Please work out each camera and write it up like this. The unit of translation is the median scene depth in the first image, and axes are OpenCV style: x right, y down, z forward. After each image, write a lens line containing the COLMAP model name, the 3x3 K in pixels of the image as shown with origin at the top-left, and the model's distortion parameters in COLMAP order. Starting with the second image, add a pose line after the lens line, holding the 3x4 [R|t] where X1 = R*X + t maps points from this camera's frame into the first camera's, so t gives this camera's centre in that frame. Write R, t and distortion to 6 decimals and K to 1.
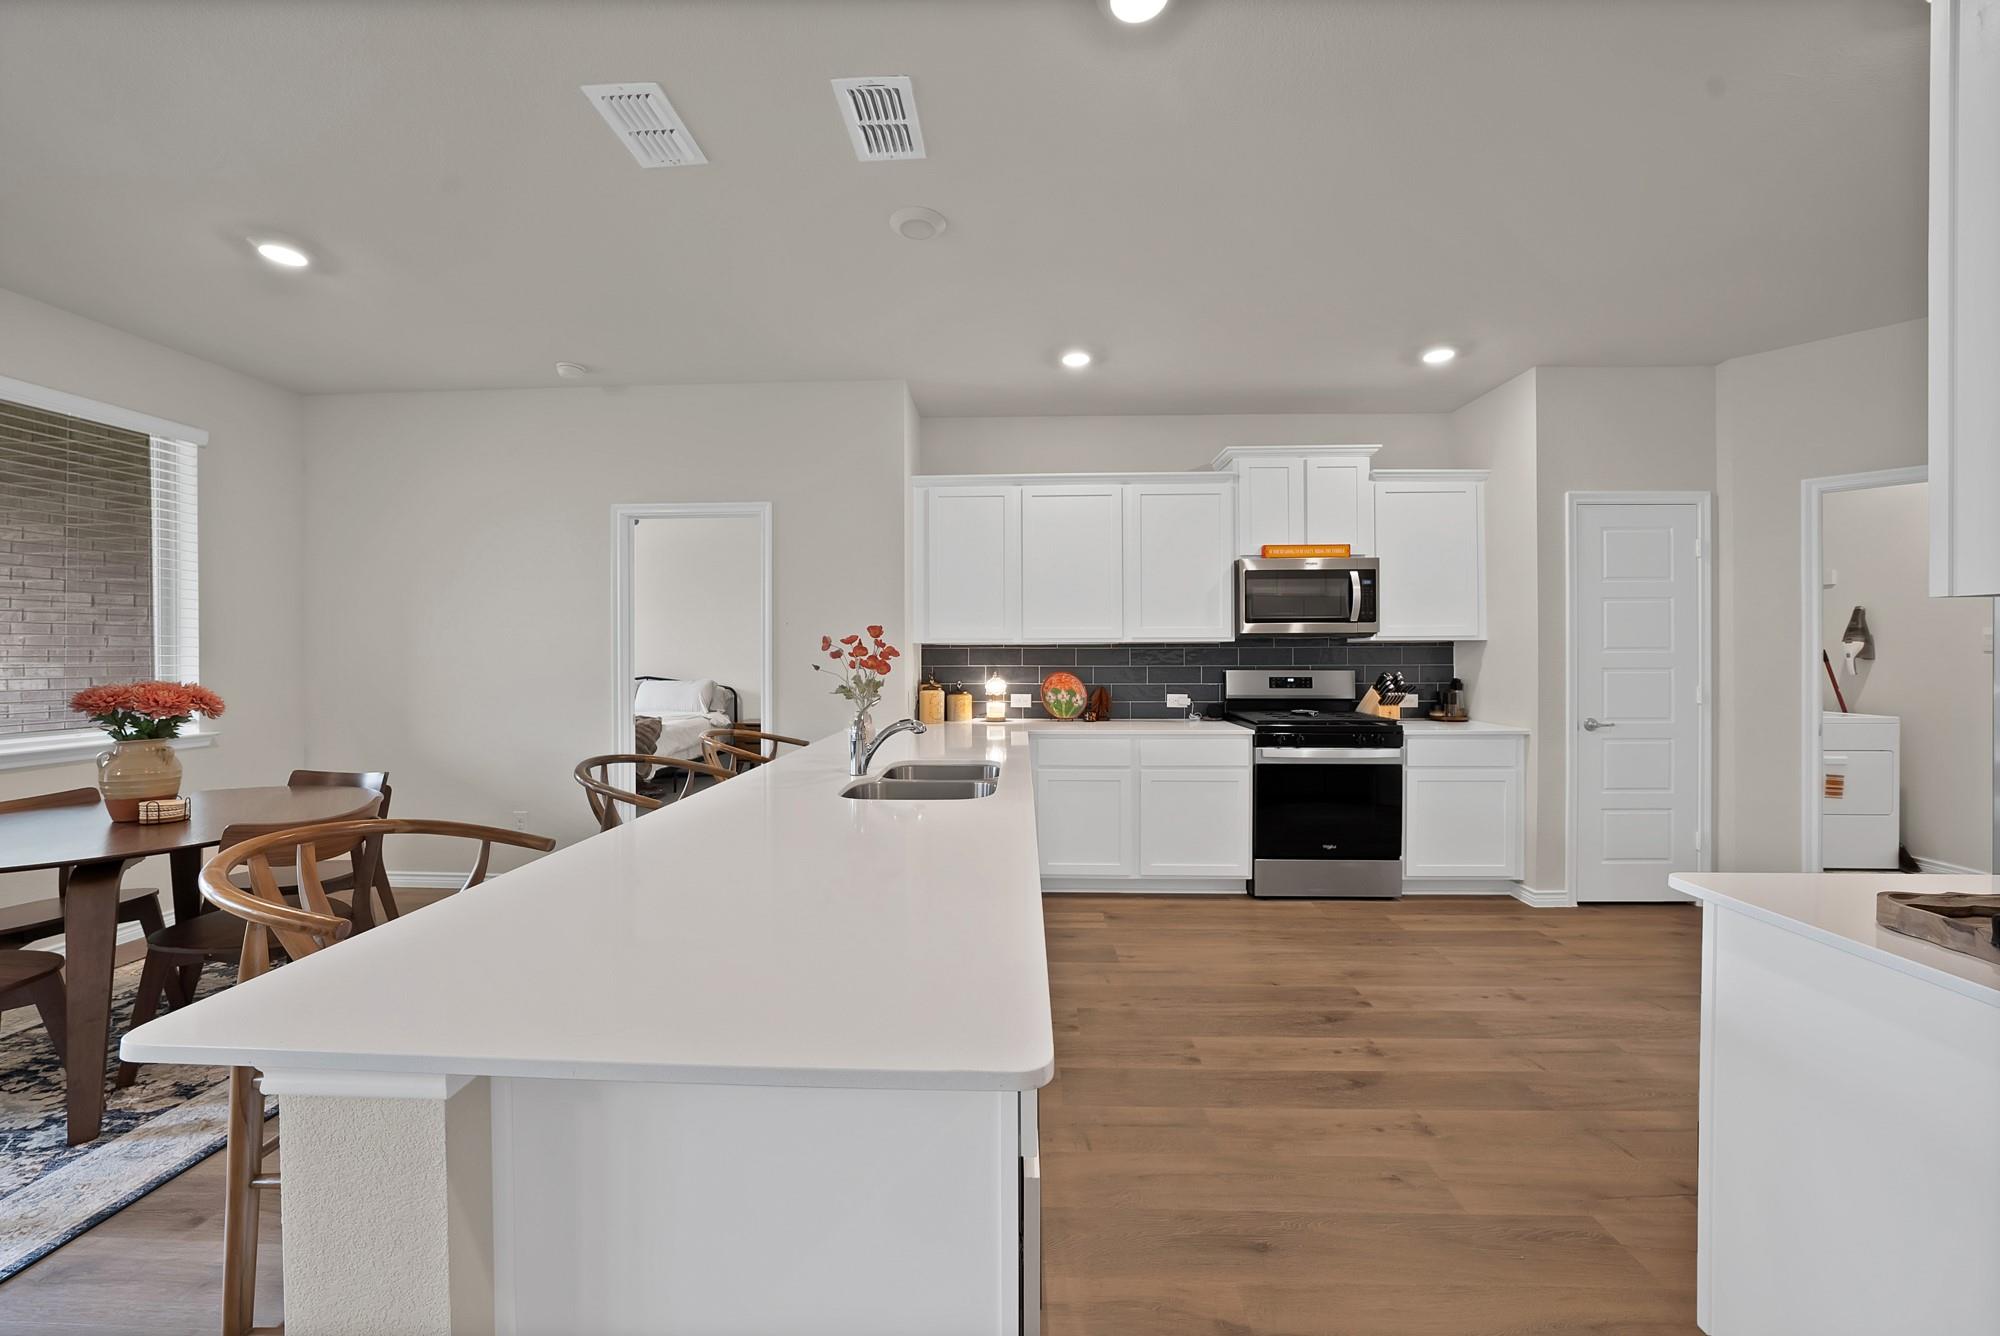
lens RADIAL K [[731.0, 0, 992.2], [0, 731.0, 656.0], [0, 0, 1]] dist [-0.016925, 0.000074]
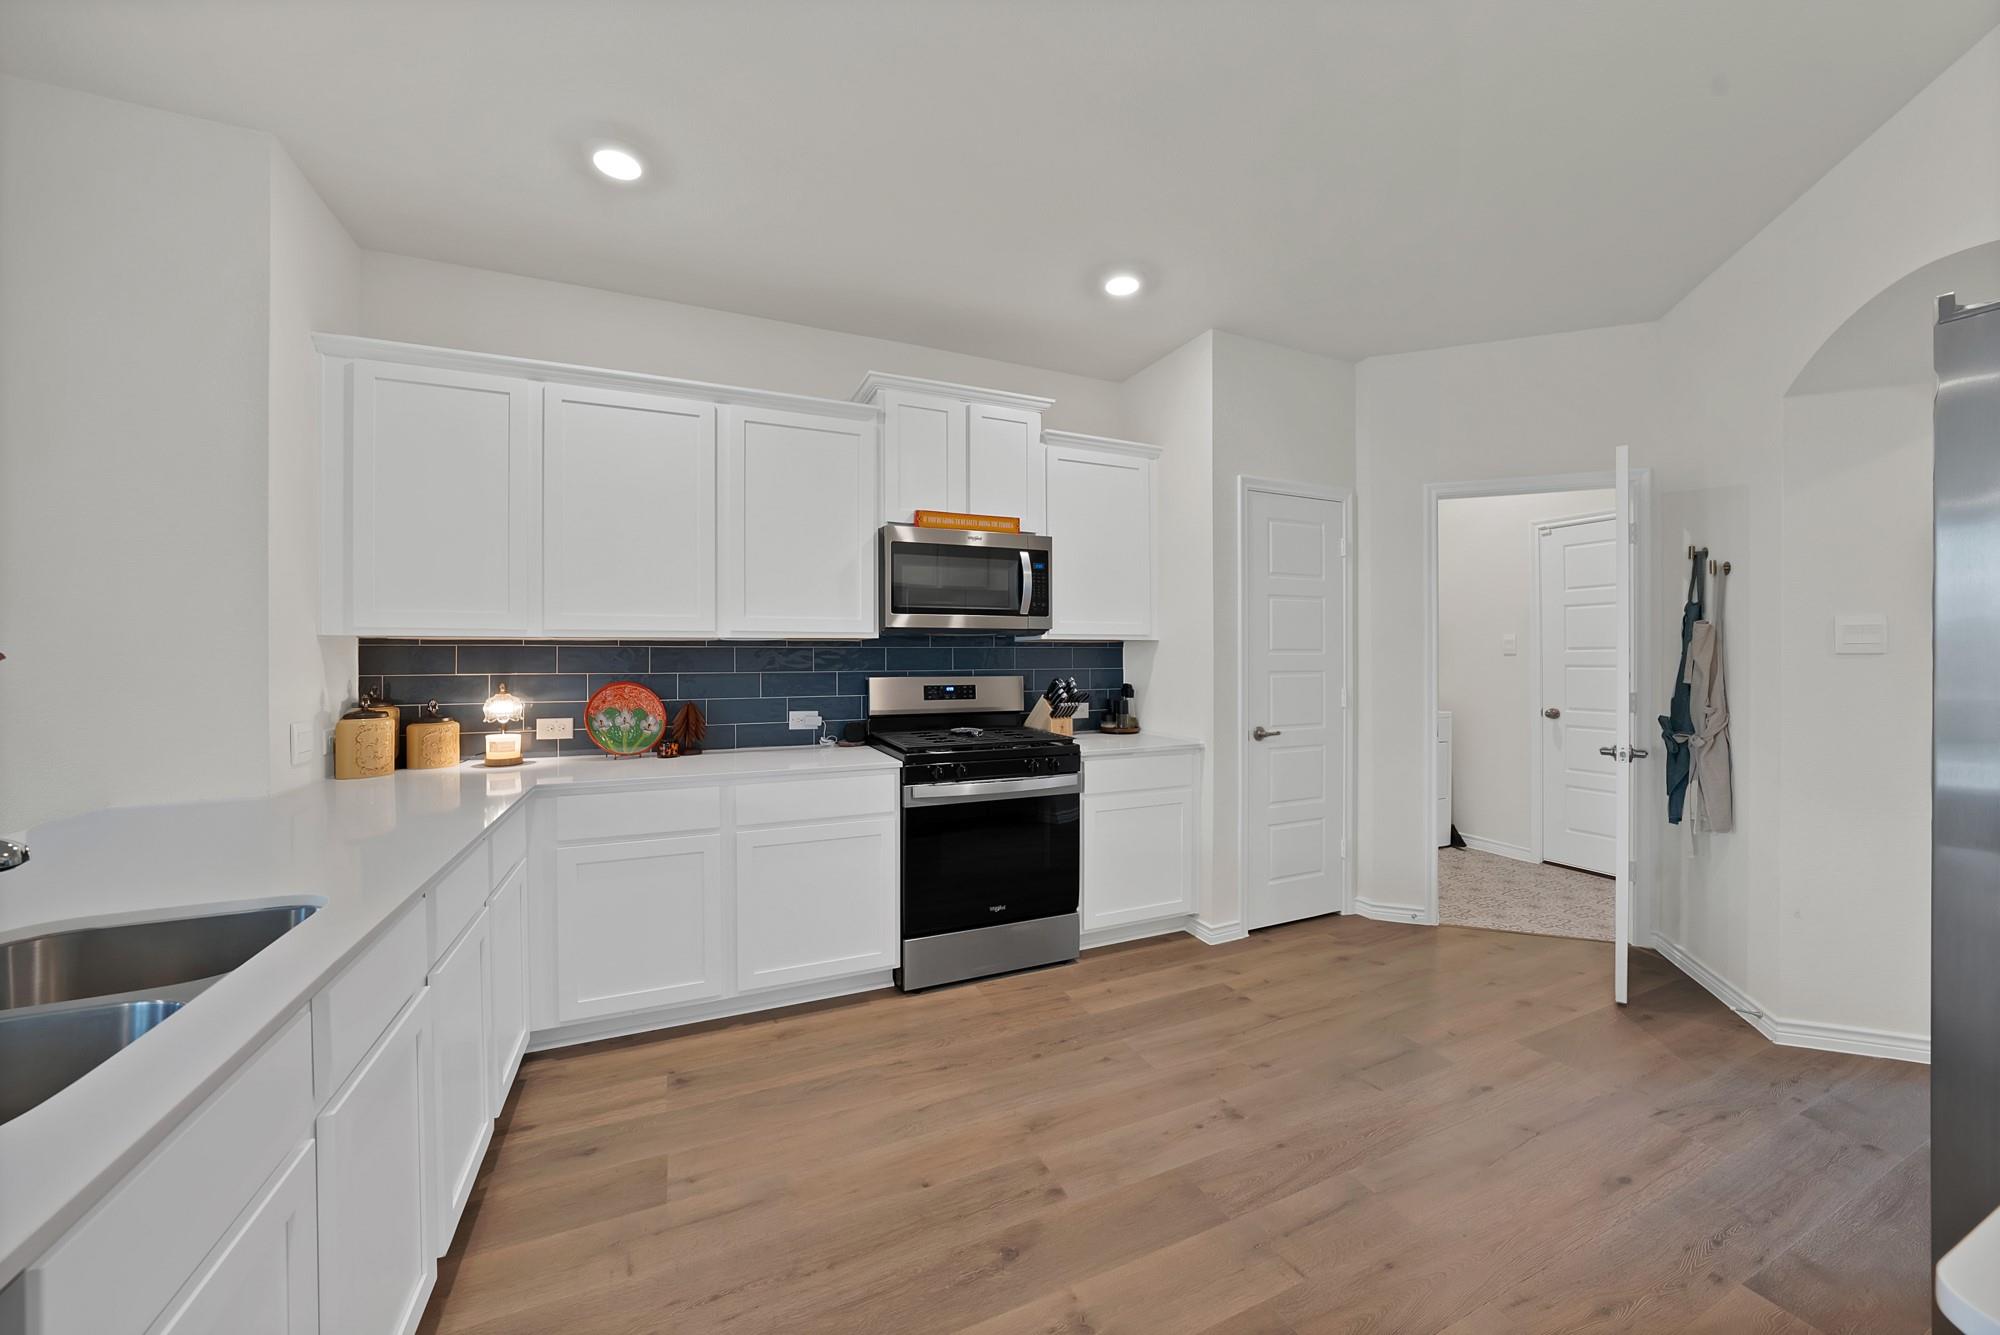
lens RADIAL K [[731.0, 0, 1002.5], [0, 731.0, 662.6], [0, 0, 1]] dist [-0.016925, 0.000074]
pose [[0.897960, -0.002565, 0.440069, 0.122115], [-0.000124, 0.999981, 0.006082, -0.000054], [-0.440077, -0.005515, 0.897943, 0.288381]]
